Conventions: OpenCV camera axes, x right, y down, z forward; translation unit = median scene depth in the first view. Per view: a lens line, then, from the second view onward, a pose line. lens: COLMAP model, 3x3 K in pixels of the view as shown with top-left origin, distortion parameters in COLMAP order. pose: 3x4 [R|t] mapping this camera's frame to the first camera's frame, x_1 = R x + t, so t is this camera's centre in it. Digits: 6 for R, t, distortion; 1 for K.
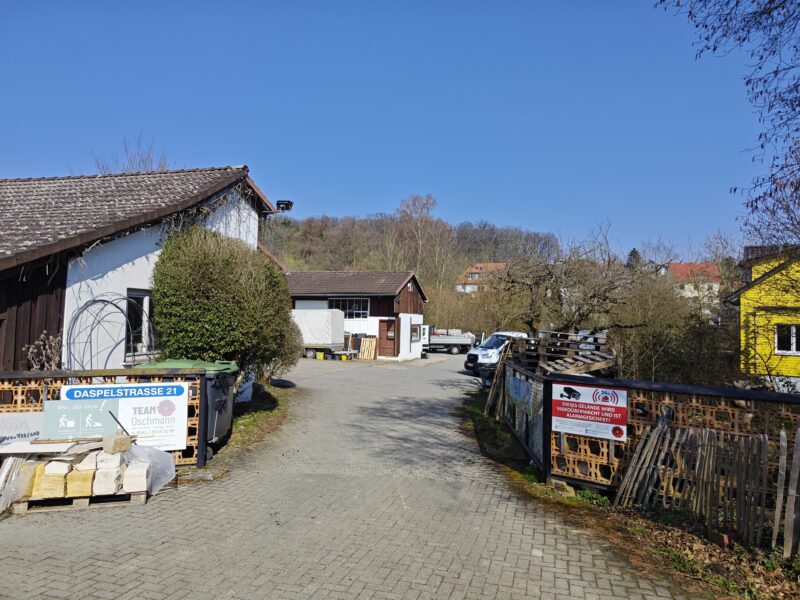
lens RADIAL K [[536.7, 0, 400.0], [0, 536.7, 300.0], [0, 0, 1]] dist [0.058221, -0.046720]
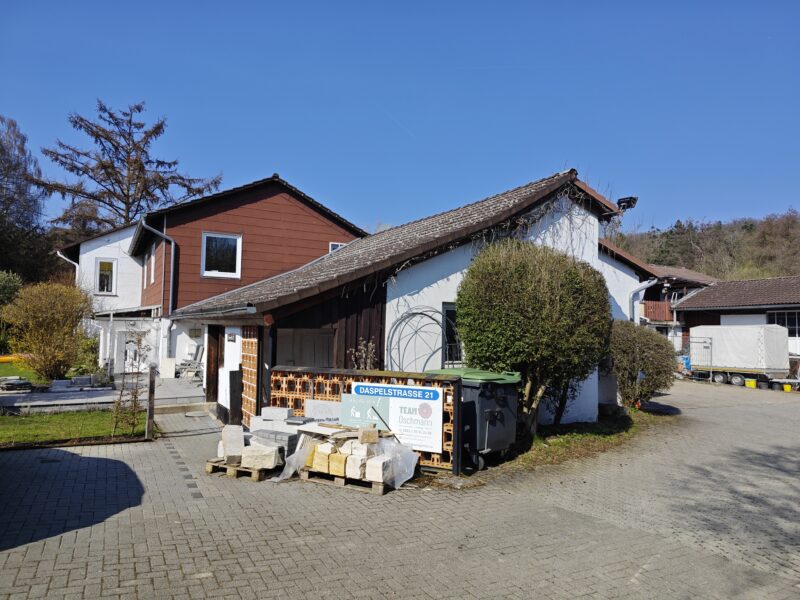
lens RADIAL K [[536.7, 0, 400.0], [0, 536.7, 300.0], [0, 0, 1]] dist [0.058221, -0.046720]
pose [[0.693760, -0.046784, -0.718685, 0.282097], [0.019144, 0.998733, -0.046535, 0.029491], [0.719952, 0.018526, 0.693777, 0.217865]]
